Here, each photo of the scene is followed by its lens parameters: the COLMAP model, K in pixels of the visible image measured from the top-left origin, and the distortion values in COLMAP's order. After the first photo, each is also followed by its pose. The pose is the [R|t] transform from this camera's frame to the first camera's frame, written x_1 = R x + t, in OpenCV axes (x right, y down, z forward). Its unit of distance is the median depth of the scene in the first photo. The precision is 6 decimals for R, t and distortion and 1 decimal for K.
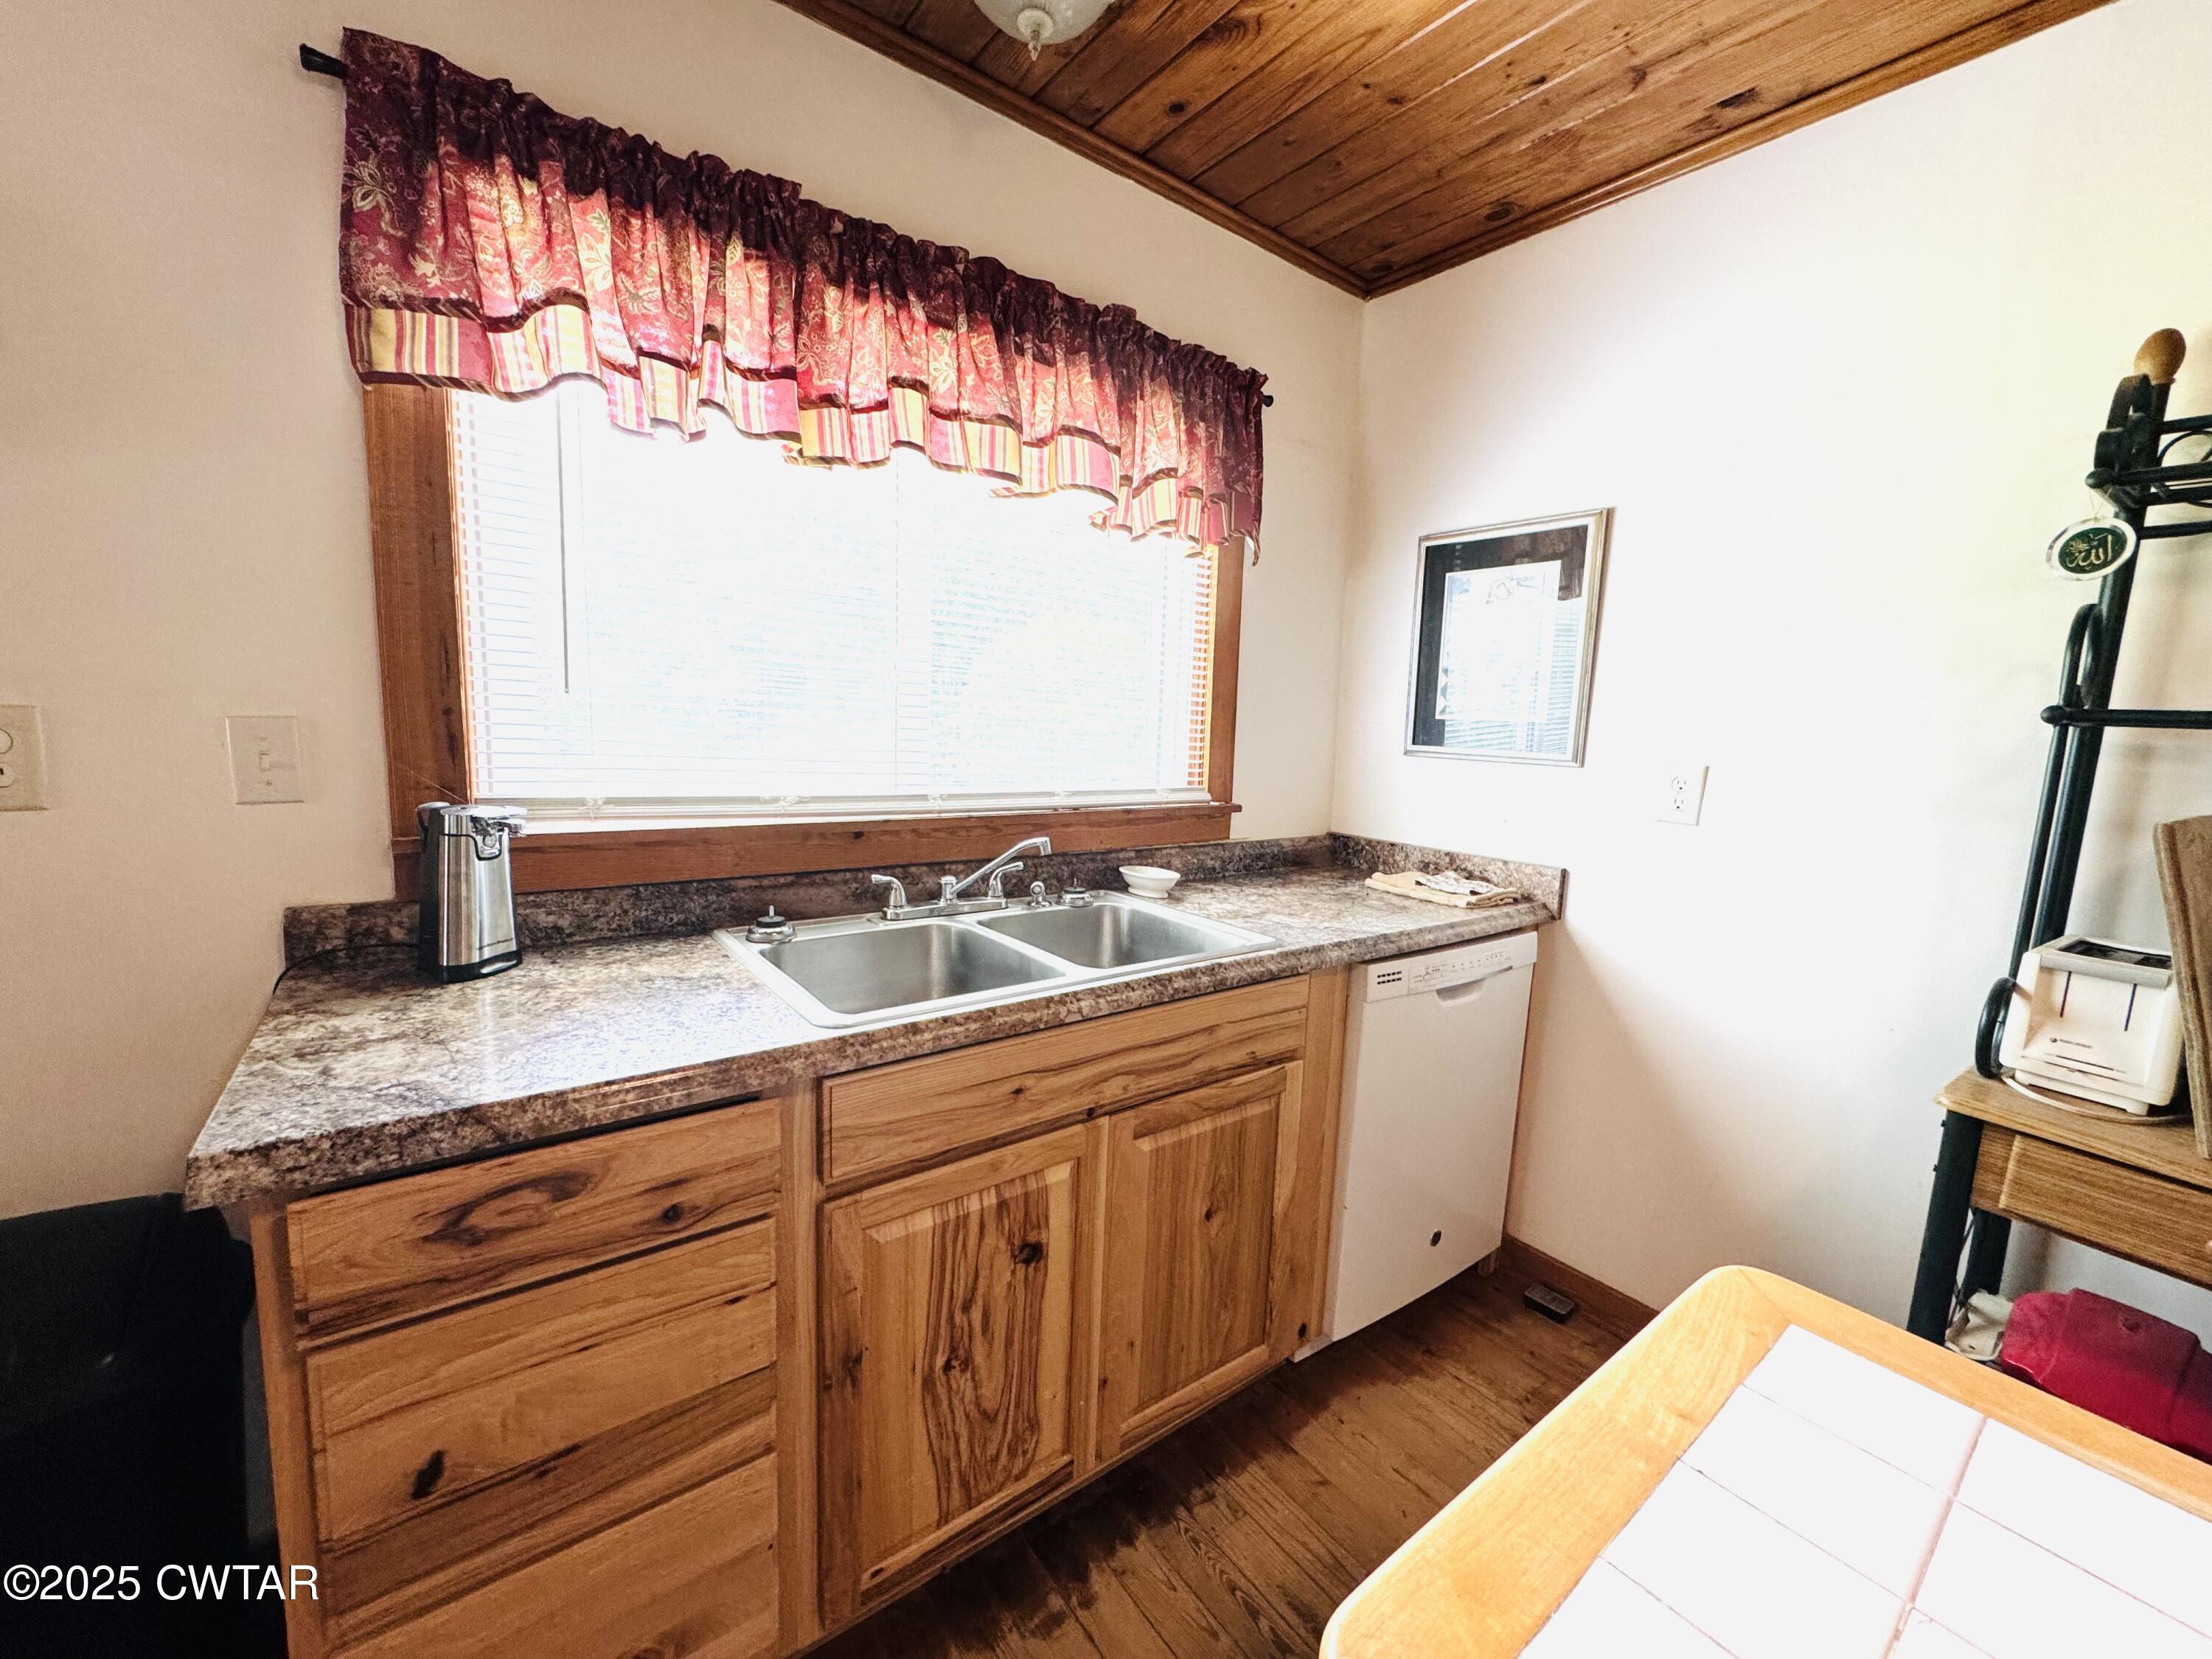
lens RADIAL K [[882.0, 0, 1106.0], [0, 882.0, 829.5], [0, 0, 1]] dist [-0.002538, 0.000017]
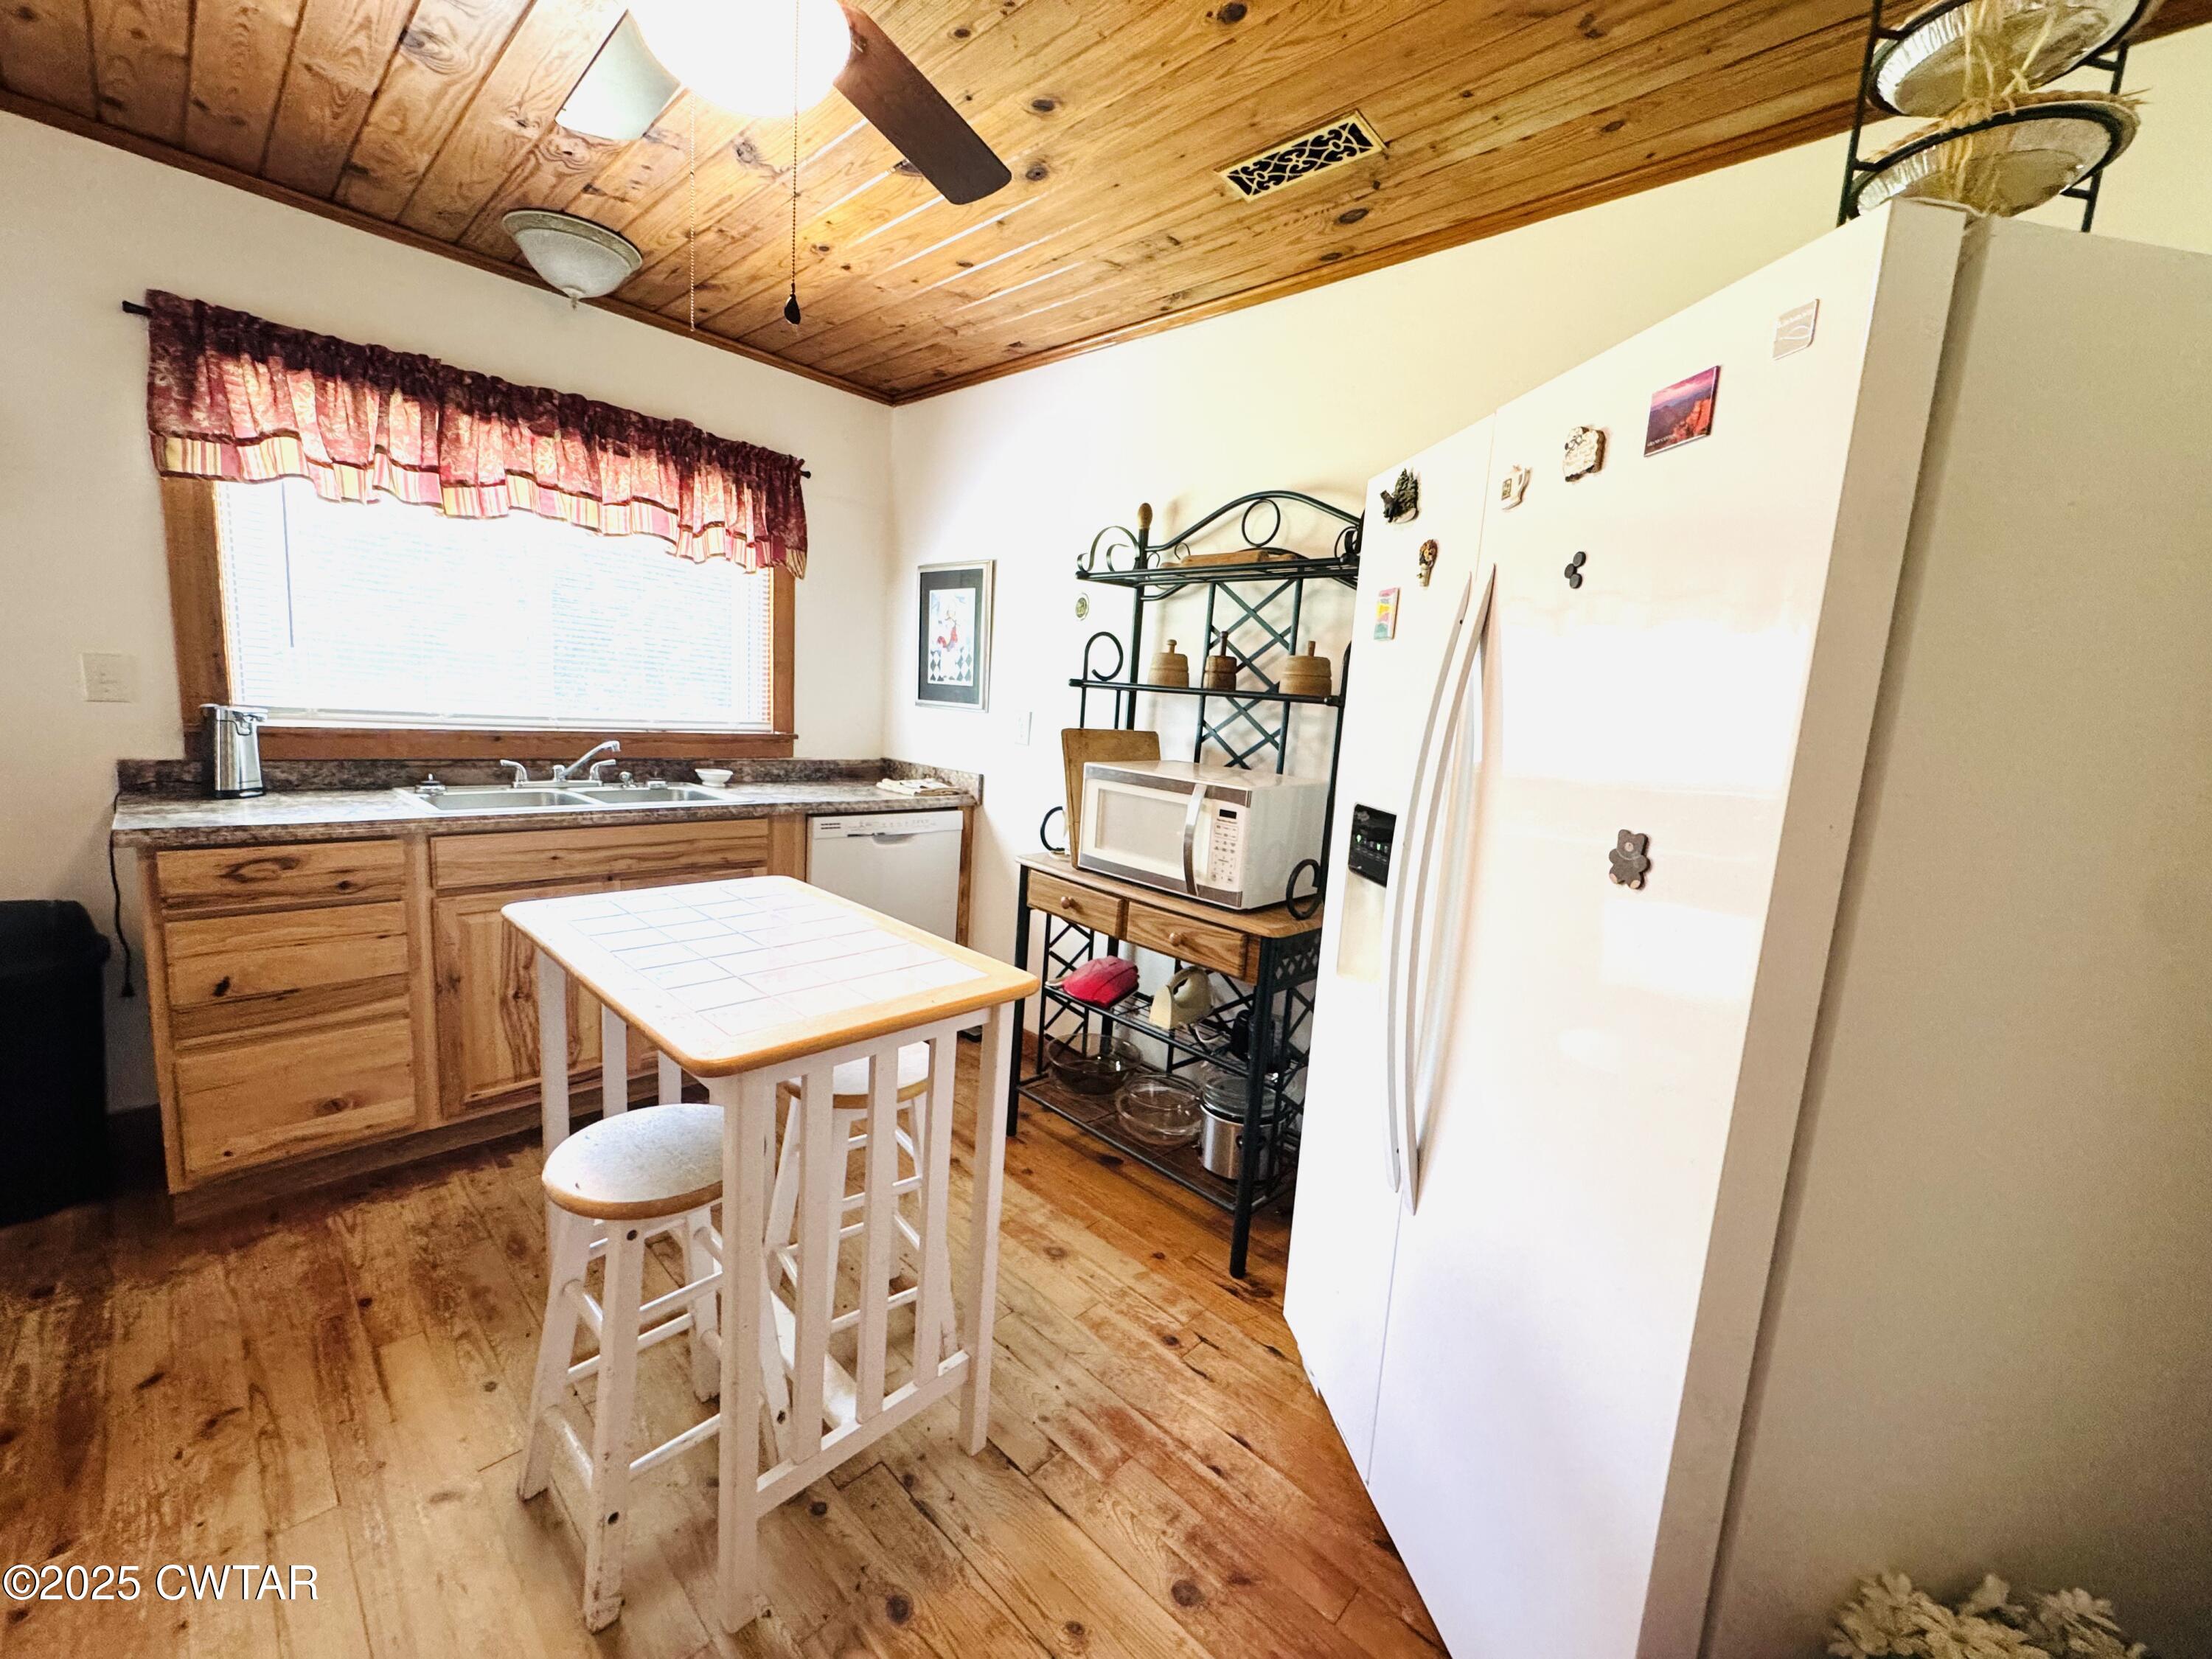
lens RADIAL K [[877.9, 0, 1106.0], [0, 877.9, 829.5], [0, 0, 1]] dist [-0.006756, 0.000473]
pose [[0.984359, 0.001439, 0.176170, 0.719962], [-0.006808, 0.999531, 0.029871, 0.154608], [-0.176045, -0.030603, 0.983906, -1.070204]]
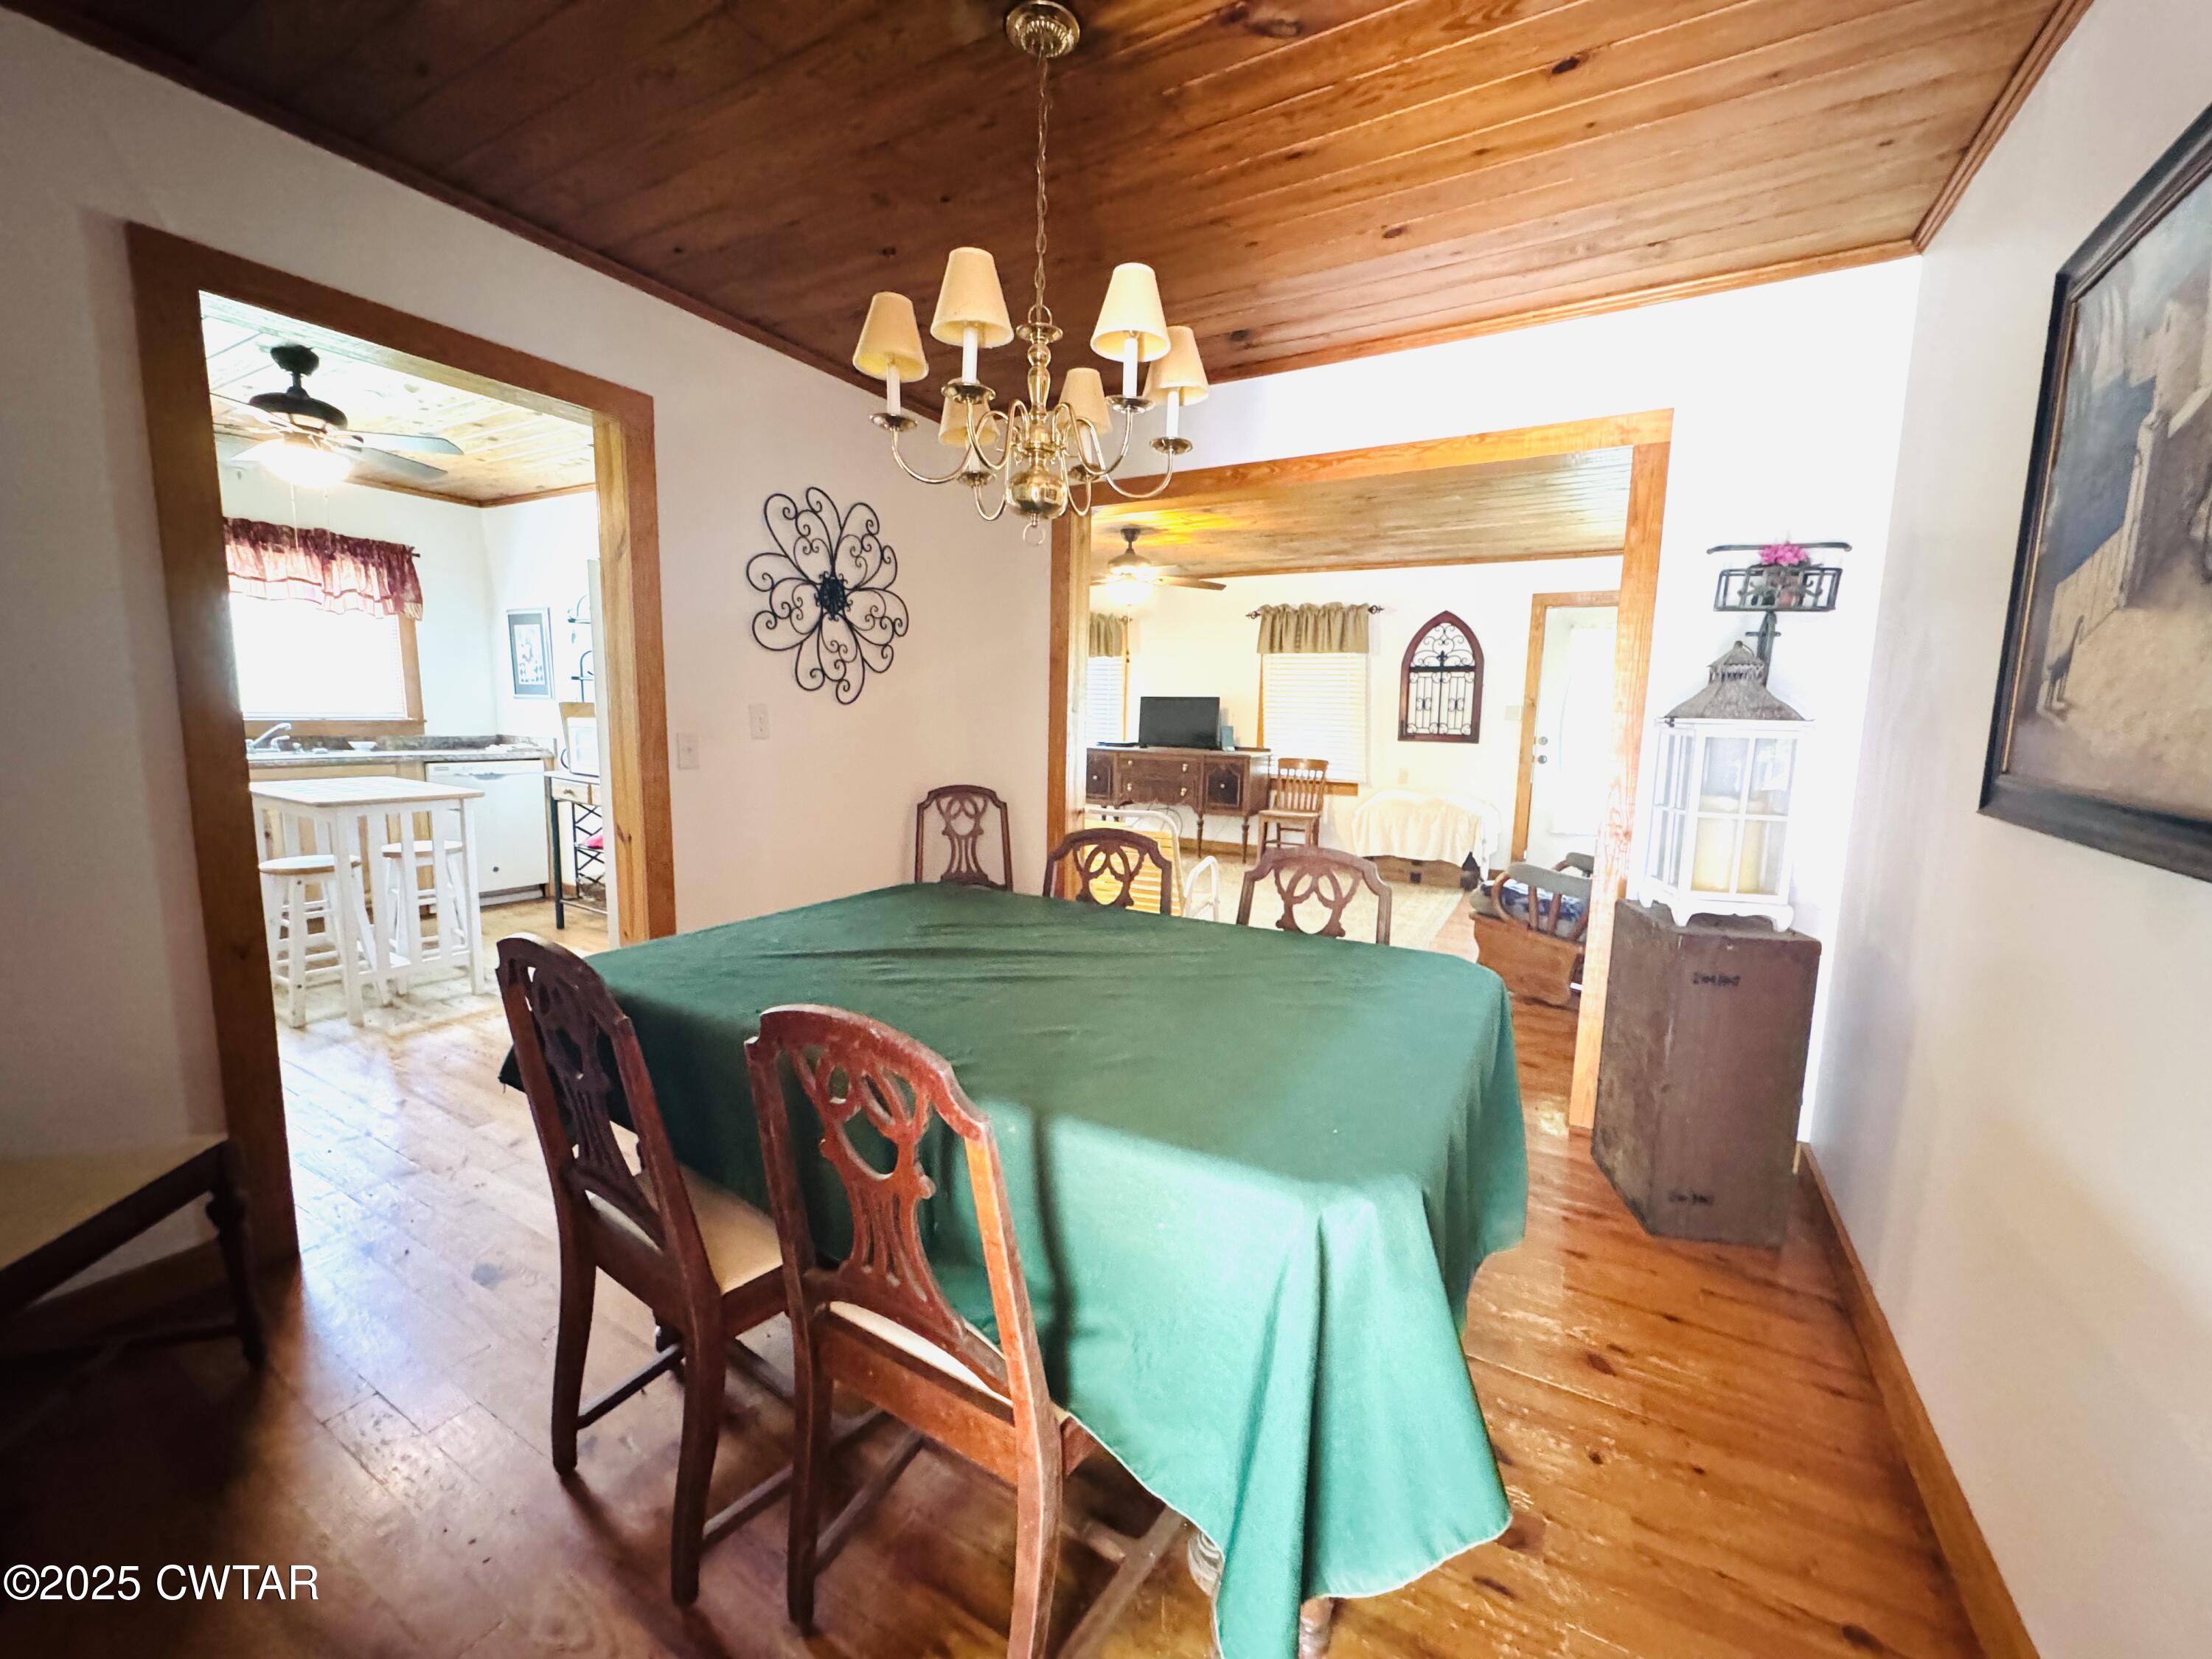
lens RADIAL K [[882.0, 0, 1106.0], [0, 882.0, 829.5], [0, 0, 1]] dist [-0.002538, 0.000017]
pose [[0.919541, -0.069033, 0.386884, 1.591846], [0.061065, 0.997593, 0.032867, 0.537486], [-0.388221, -0.006598, 0.921543, -3.418801]]
